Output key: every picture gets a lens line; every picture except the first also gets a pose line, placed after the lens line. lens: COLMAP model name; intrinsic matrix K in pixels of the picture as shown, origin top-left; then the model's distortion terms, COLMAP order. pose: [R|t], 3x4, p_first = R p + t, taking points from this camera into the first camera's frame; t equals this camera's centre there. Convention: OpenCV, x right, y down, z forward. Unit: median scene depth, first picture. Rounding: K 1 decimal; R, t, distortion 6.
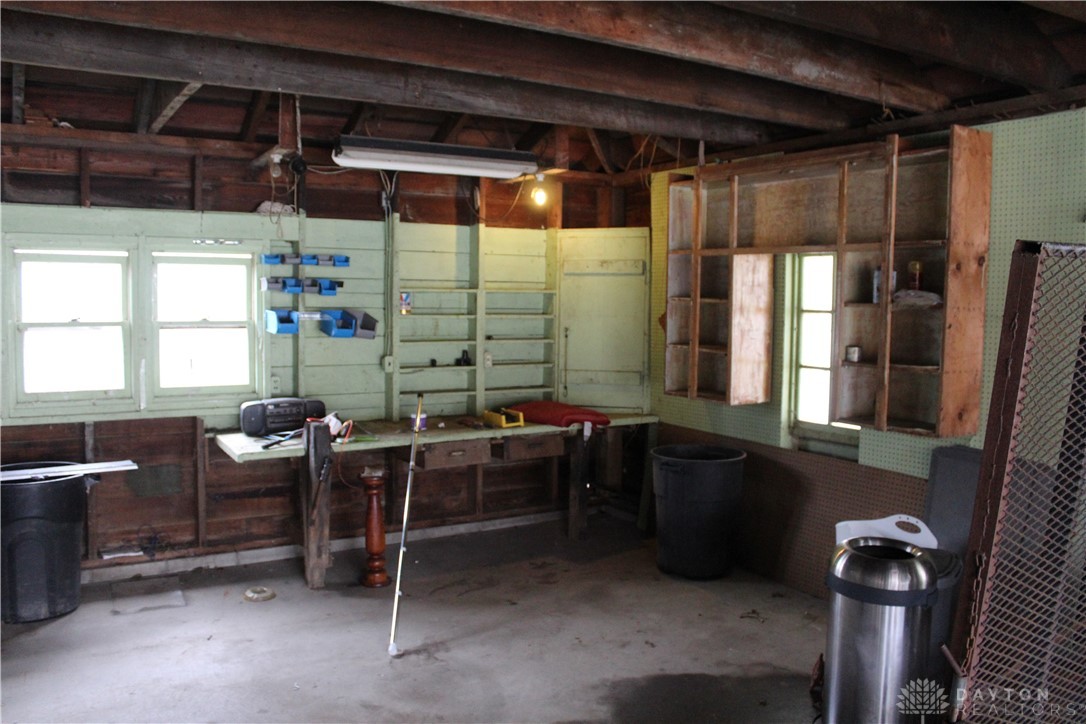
lens RADIAL K [[899.8, 0, 543.0], [0, 899.8, 362.0], [0, 0, 1]] dist [-0.162053, 0.146287]
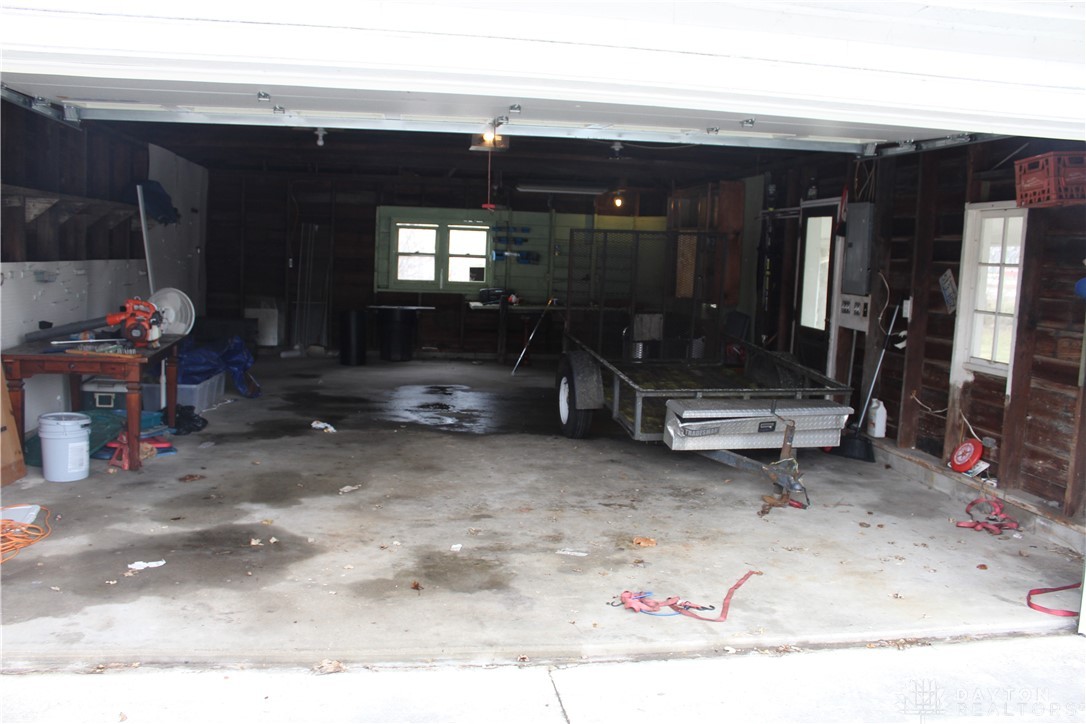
lens RADIAL K [[899.8, 0, 543.0], [0, 899.8, 362.0], [0, 0, 1]] dist [-0.162053, 0.146287]
pose [[0.923520, 0.069223, -0.377253, 0.709561], [-0.054996, 0.997314, 0.048369, 0.110614], [0.379588, -0.023923, 0.924846, -1.127208]]
